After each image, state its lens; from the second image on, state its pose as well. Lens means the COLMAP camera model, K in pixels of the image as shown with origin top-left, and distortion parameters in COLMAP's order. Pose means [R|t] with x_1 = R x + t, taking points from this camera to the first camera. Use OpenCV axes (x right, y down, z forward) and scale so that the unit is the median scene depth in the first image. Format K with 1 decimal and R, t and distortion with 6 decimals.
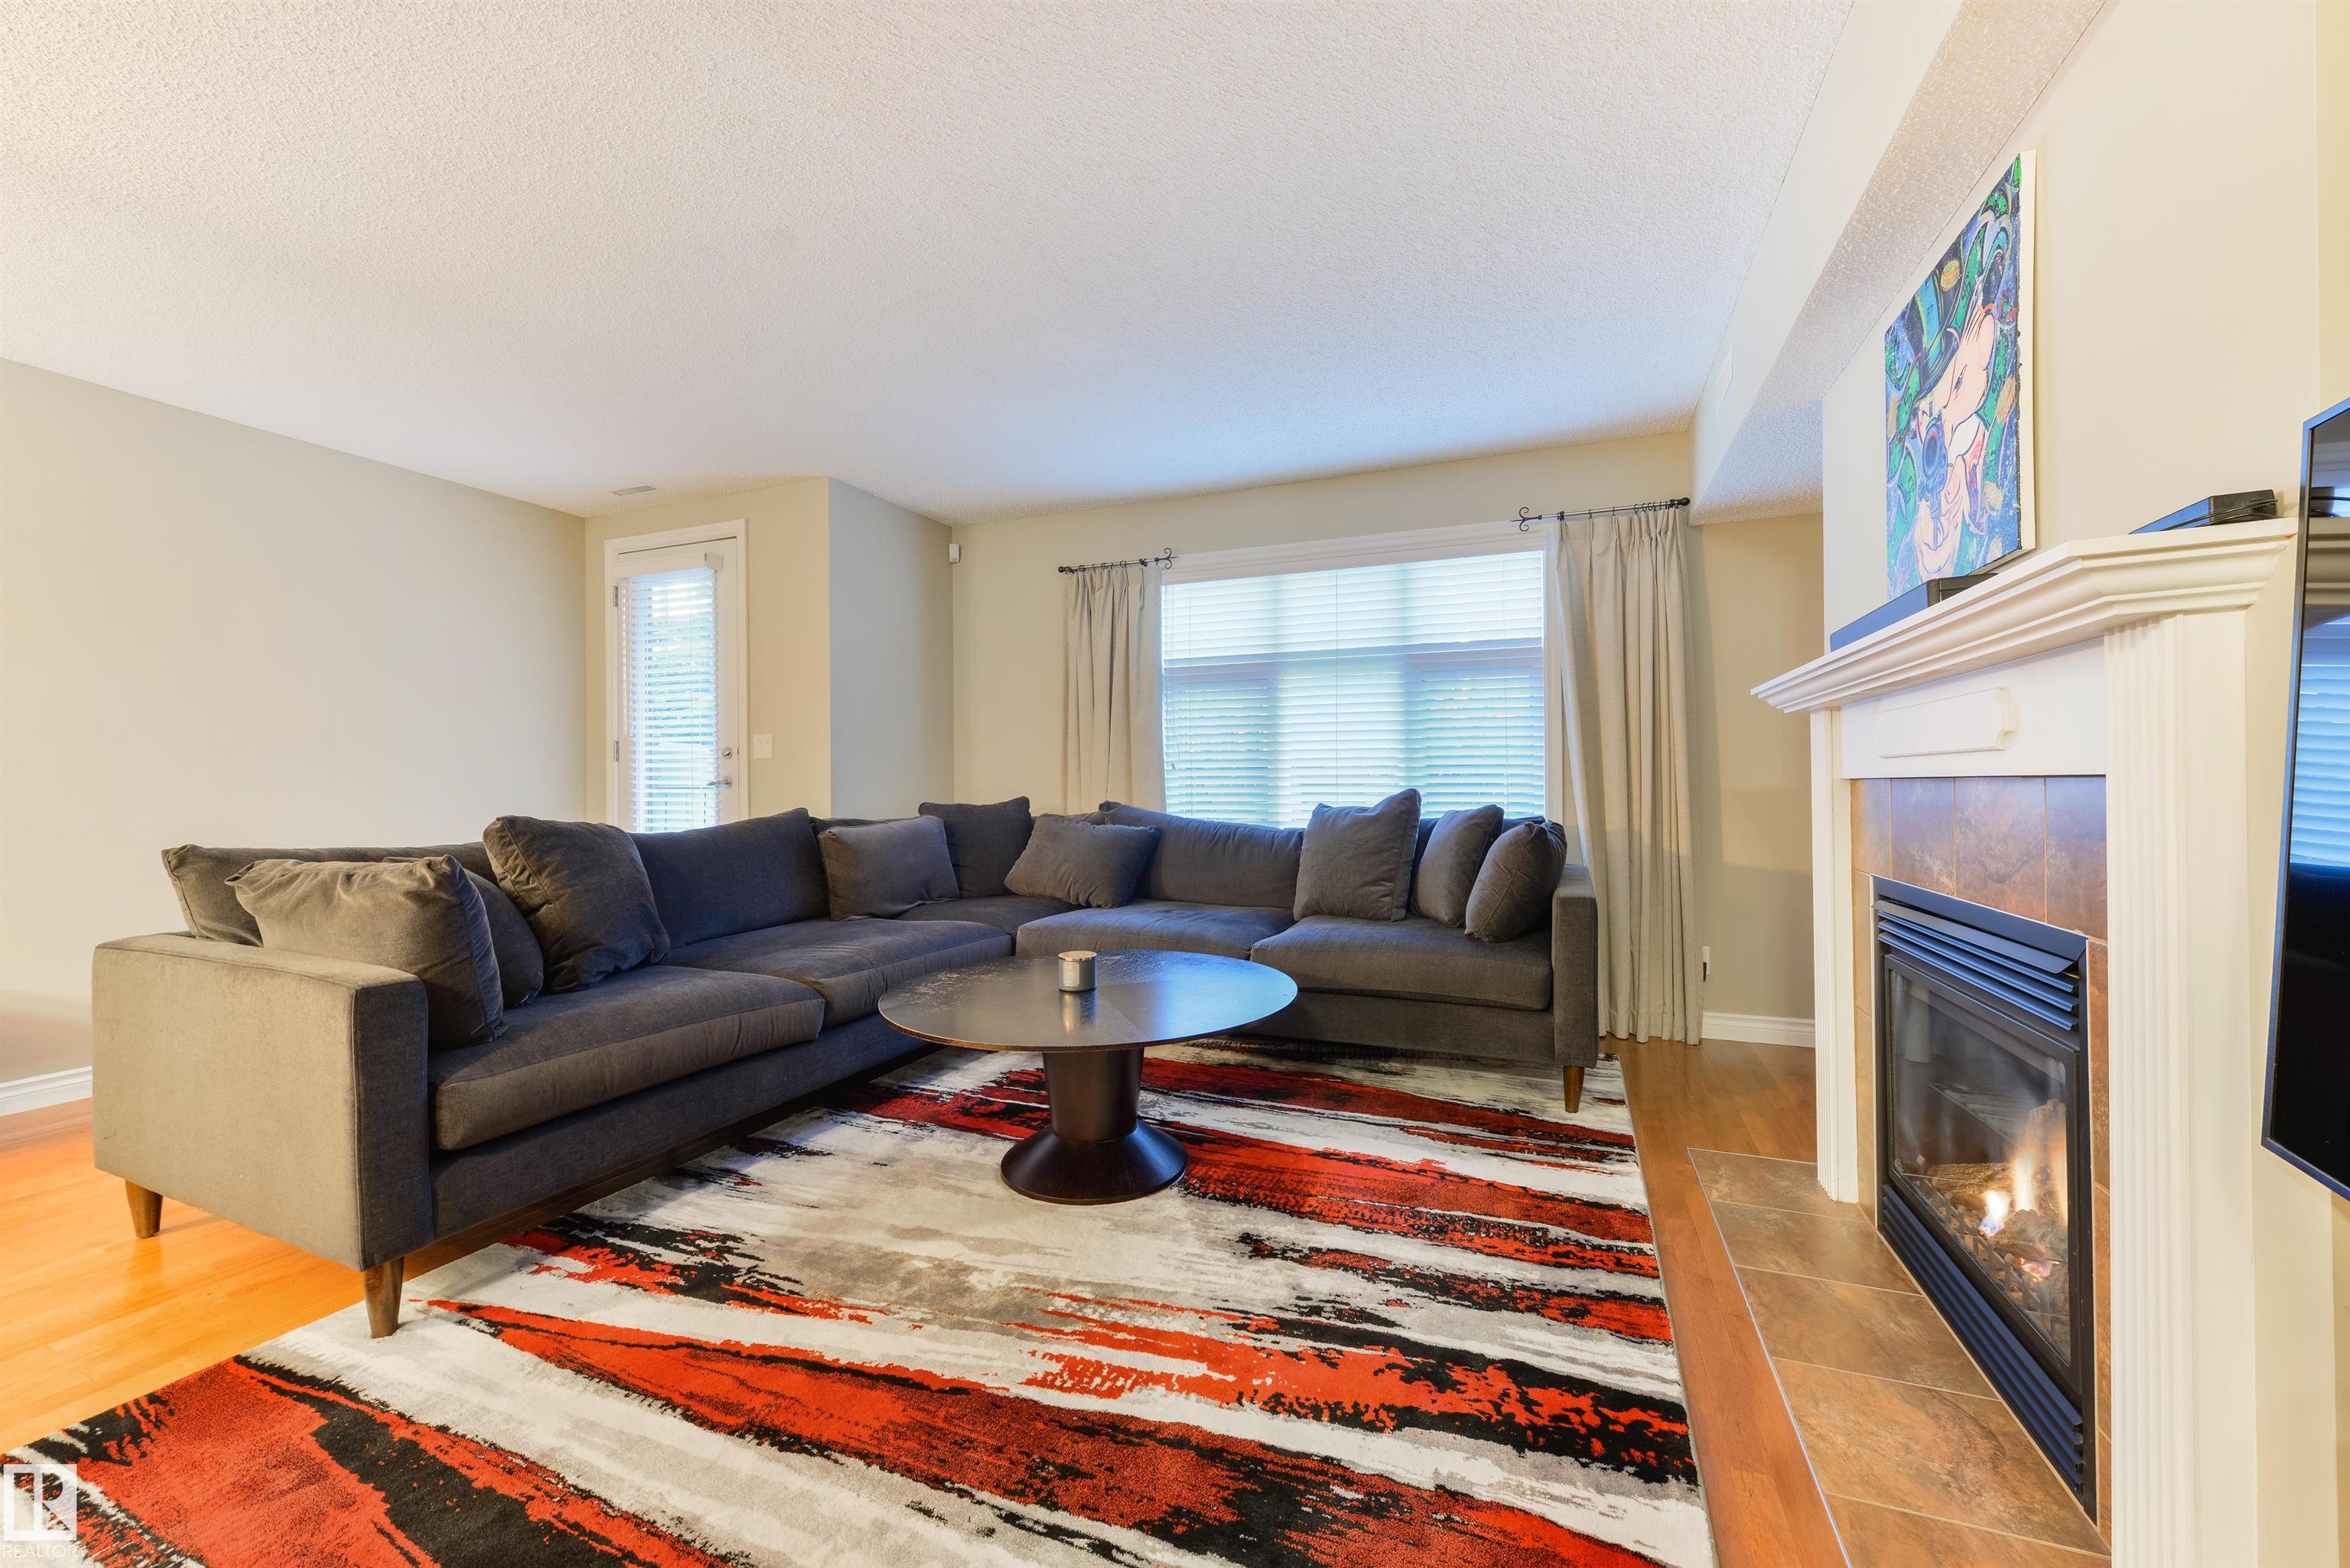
lens RADIAL K [[916.6, 0, 1184.5], [0, 916.6, 780.9], [0, 0, 1]] dist [-0.003220, -0.000461]
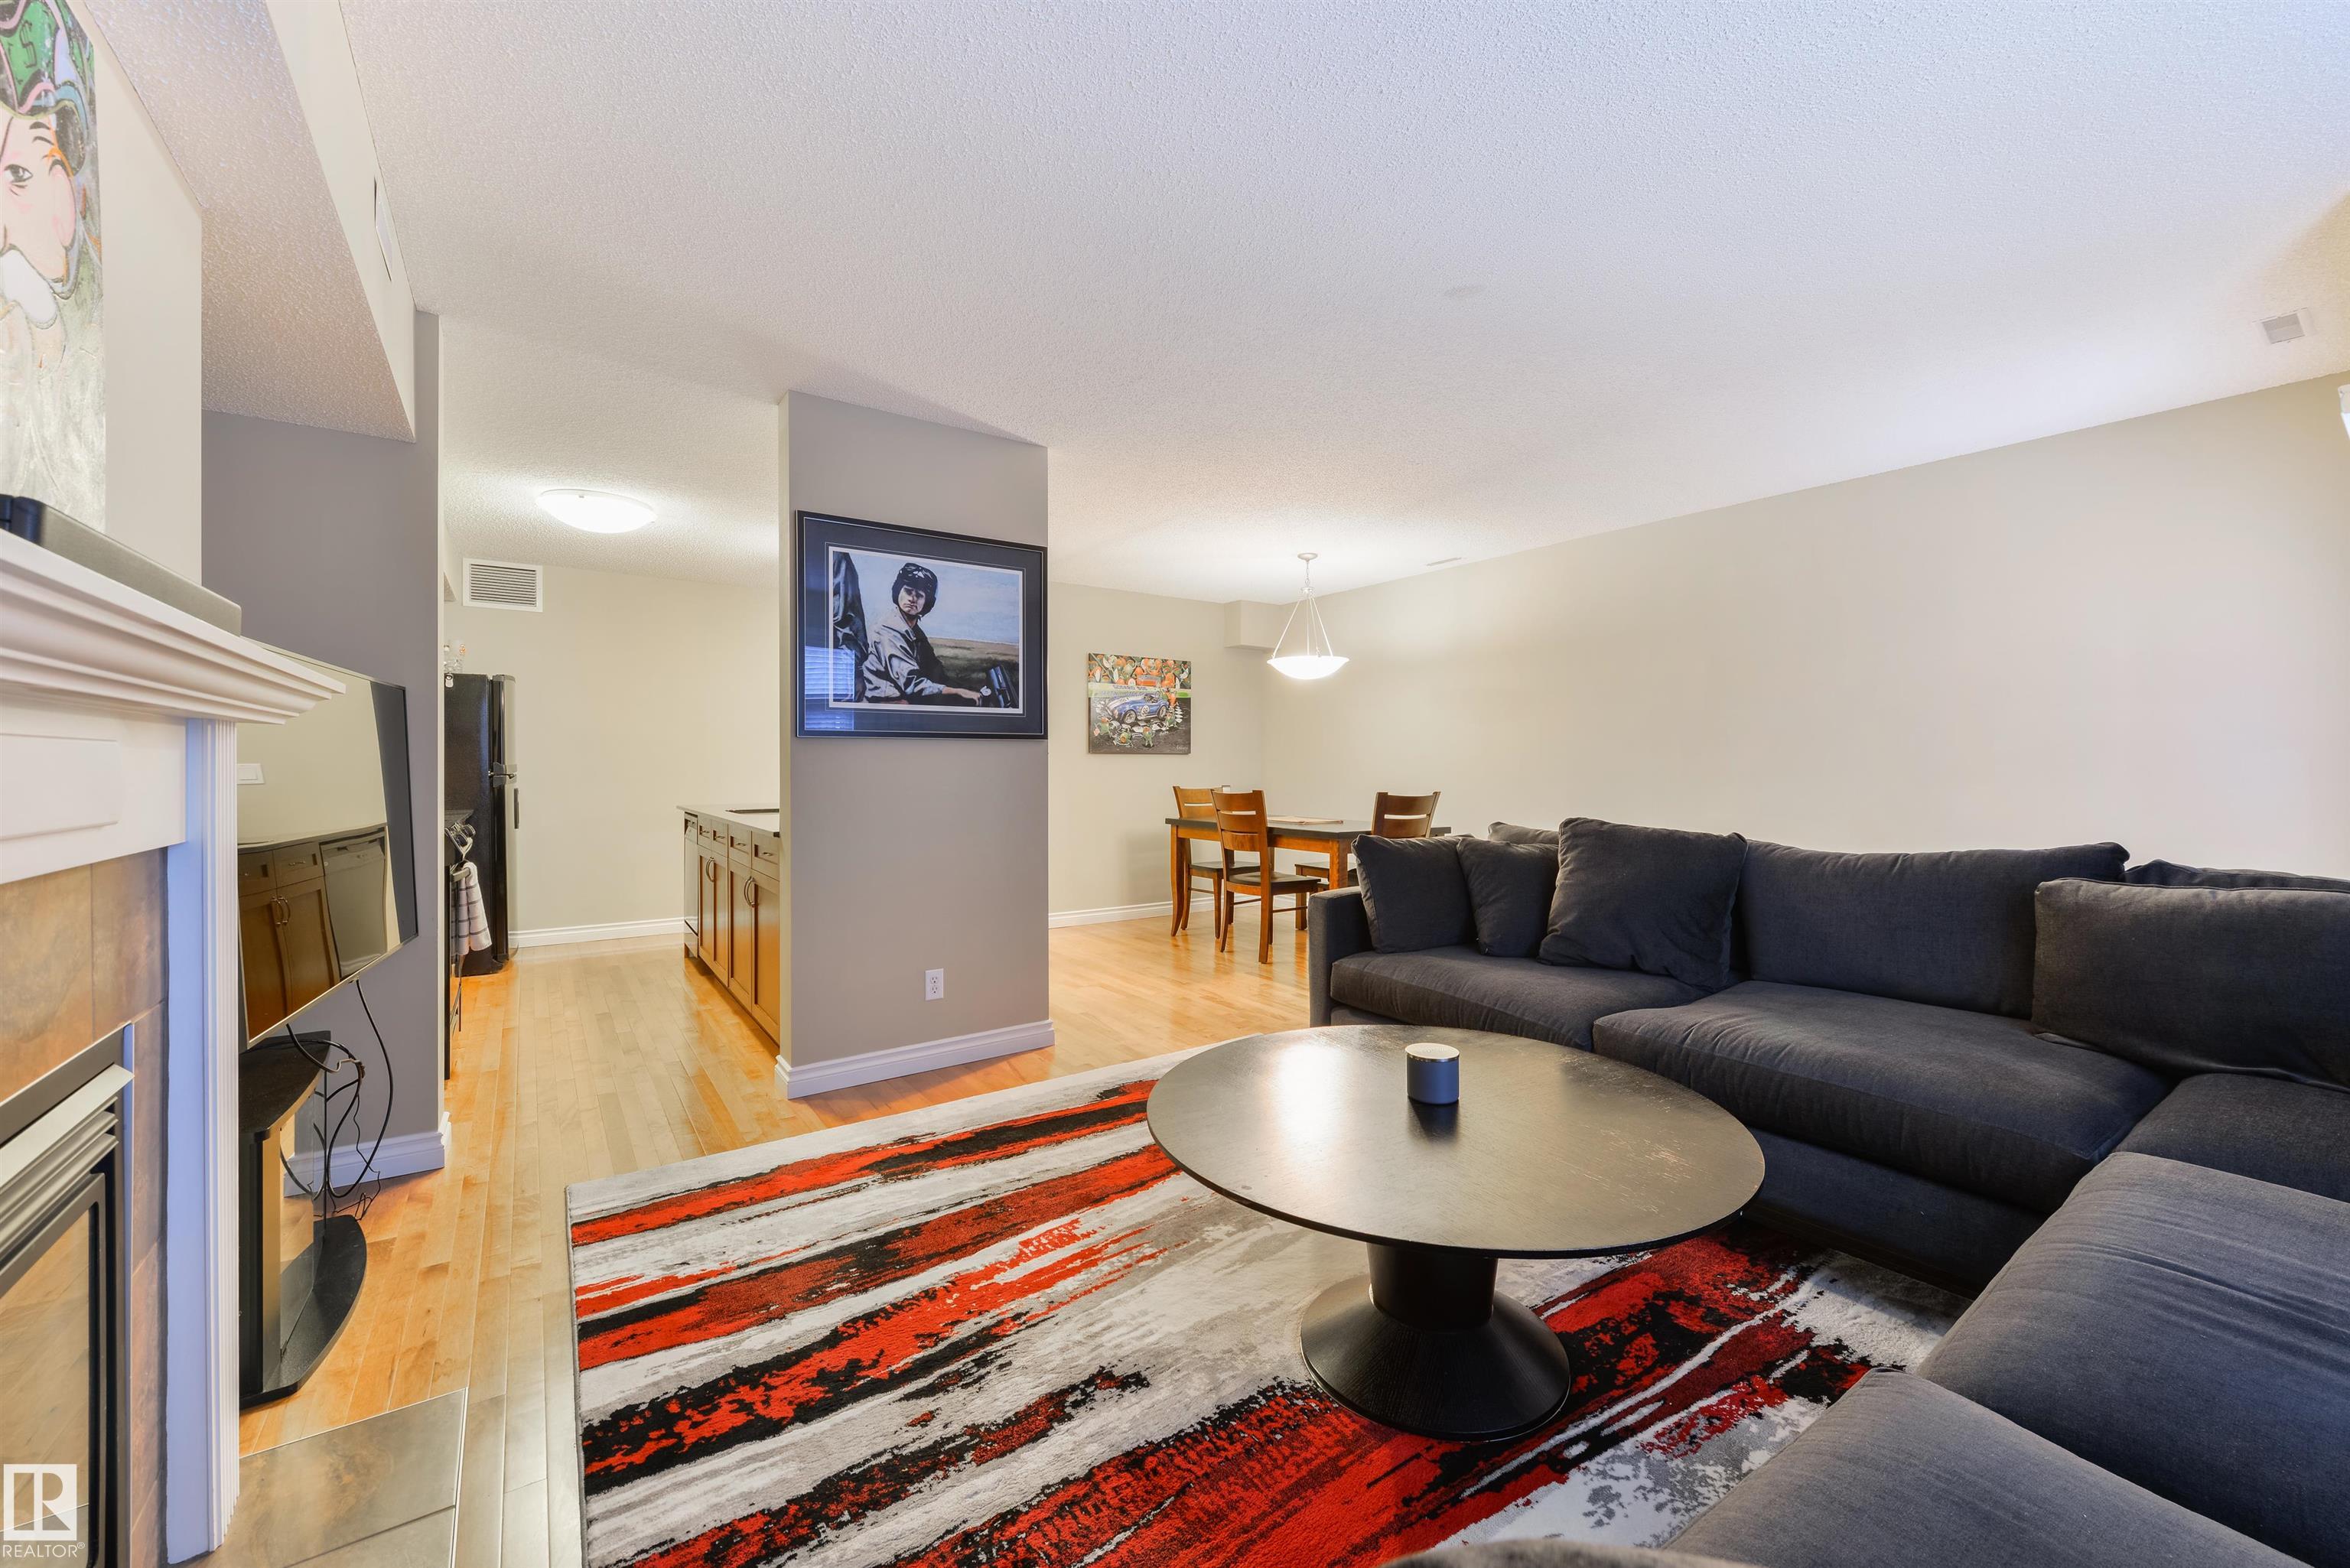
lens RADIAL K [[916.6, 0, 1192.5], [0, 916.6, 769.1], [0, 0, 1]] dist [-0.003220, -0.000461]
pose [[-0.533747, 0.014886, -0.845513, 0.909306], [0.009501, 0.999888, 0.011607, -0.071236], [0.845591, -0.001838, -0.533829, 1.853370]]
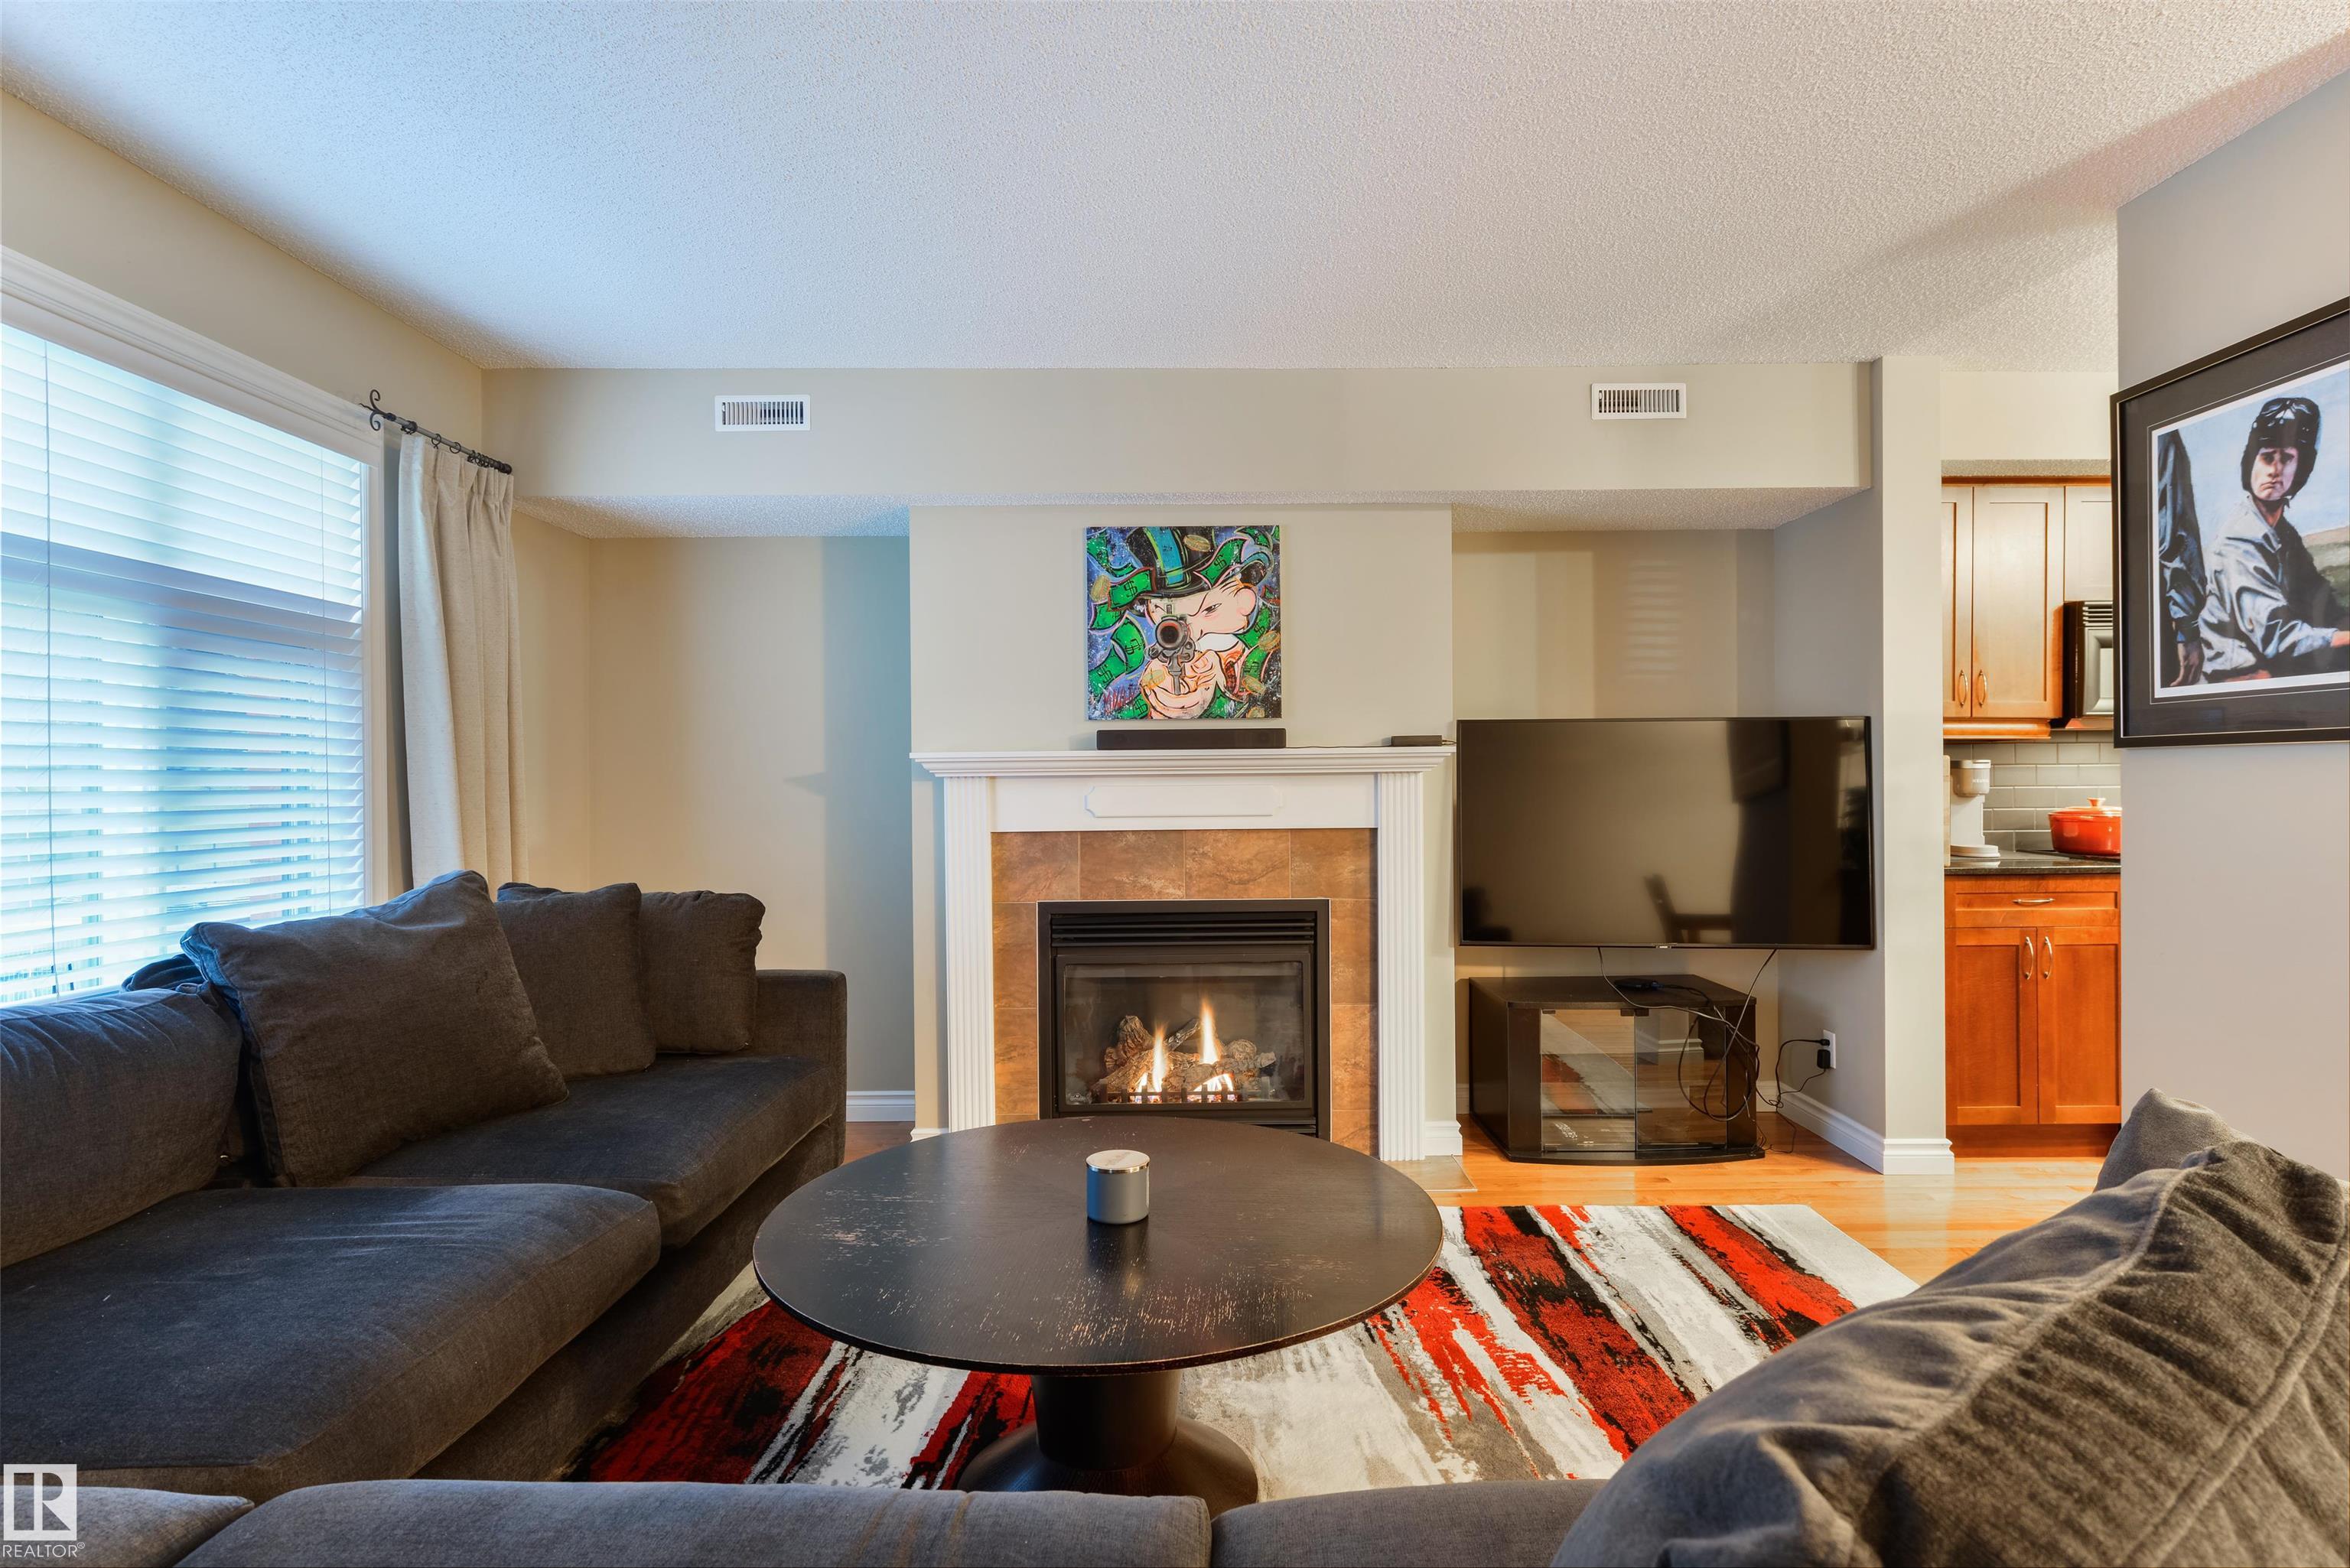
lens RADIAL K [[1252.5, 0, 1198.9], [0, 1252.5, 783.5], [0, 0, 1]] dist [-0.000514, -0.000012]
pose [[-0.386313, 0.006216, 0.922347, -1.358669], [0.008609, 0.999958, -0.003133, -0.083518], [-0.922328, 0.006730, -0.386350, 1.912246]]
